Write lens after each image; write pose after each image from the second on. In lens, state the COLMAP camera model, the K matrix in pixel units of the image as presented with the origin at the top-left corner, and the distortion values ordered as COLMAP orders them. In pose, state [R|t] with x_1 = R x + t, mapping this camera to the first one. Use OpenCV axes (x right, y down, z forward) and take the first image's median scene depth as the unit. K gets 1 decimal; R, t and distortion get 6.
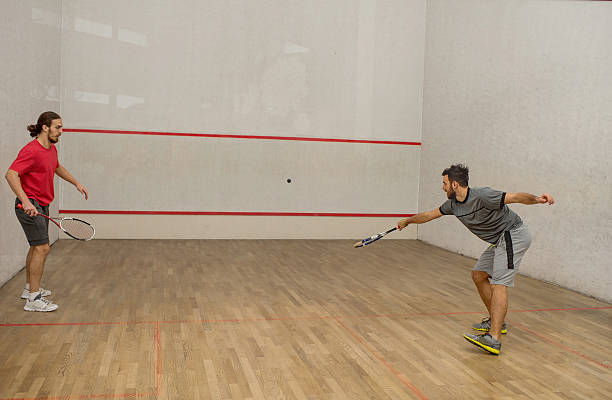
lens RADIAL K [[640.5, 0, 287.7], [0, 640.5, 216.7], [0, 0, 1]] dist [-0.066486, 0.000000]
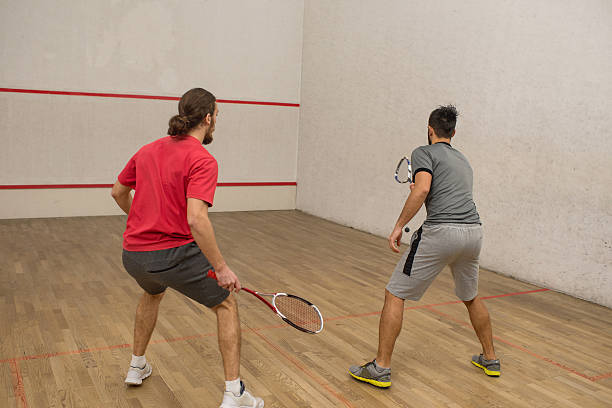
lens RADIAL K [[631.2, 0, 300.4], [0, 631.2, 217.7], [0, 0, 1]] dist [-0.064450, 0.000000]
pose [[0.962947, -0.029718, 0.268048, -0.077543], [0.011241, 0.997469, 0.070203, -0.036217], [-0.269456, -0.064589, 0.960844, 0.255855]]
